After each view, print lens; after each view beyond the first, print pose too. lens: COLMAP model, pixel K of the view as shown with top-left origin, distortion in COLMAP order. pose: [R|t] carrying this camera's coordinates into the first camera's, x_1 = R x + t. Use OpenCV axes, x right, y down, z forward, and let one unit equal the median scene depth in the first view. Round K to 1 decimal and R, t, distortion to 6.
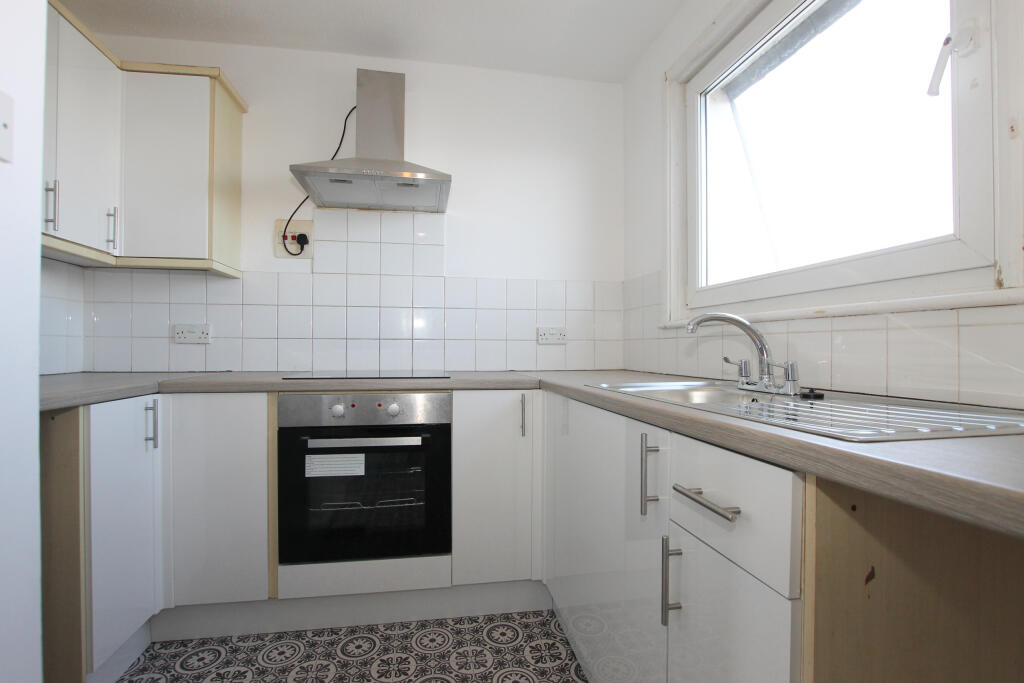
lens RADIAL K [[482.5, 0, 509.6], [0, 482.5, 347.6], [0, 0, 1]] dist [-0.031925, 0.000570]
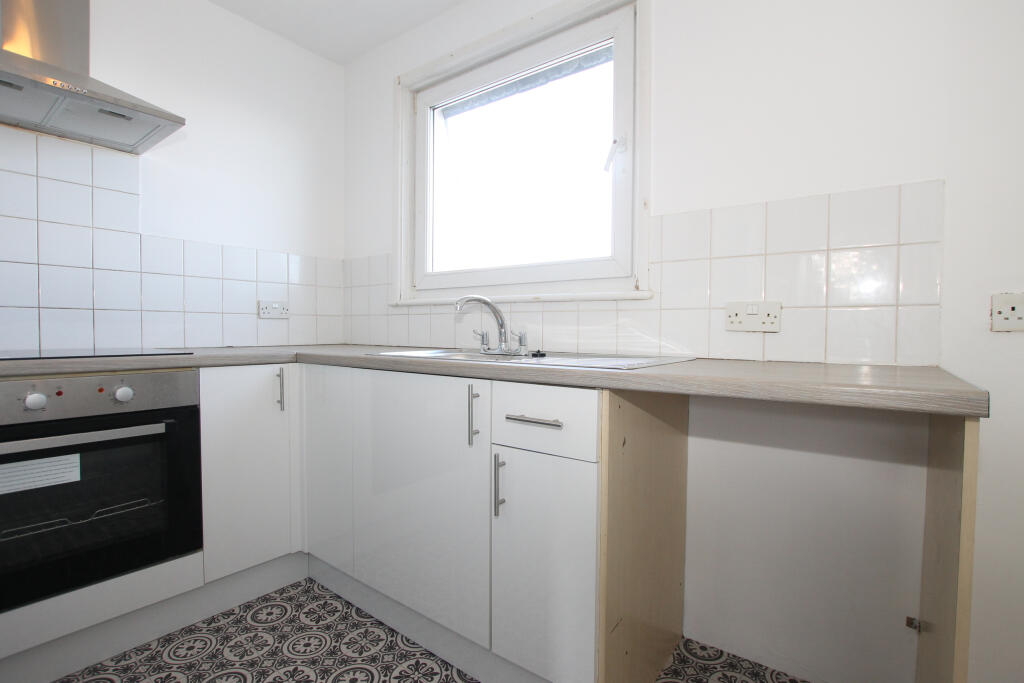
lens RADIAL K [[482.5, 0, 509.6], [0, 482.5, 347.6], [0, 0, 1]] dist [-0.031925, 0.000570]
pose [[0.737236, -0.021647, 0.675289, -0.290590], [-0.007619, 0.999157, 0.040347, 0.012203], [-0.675593, -0.034890, 0.736449, -0.028778]]
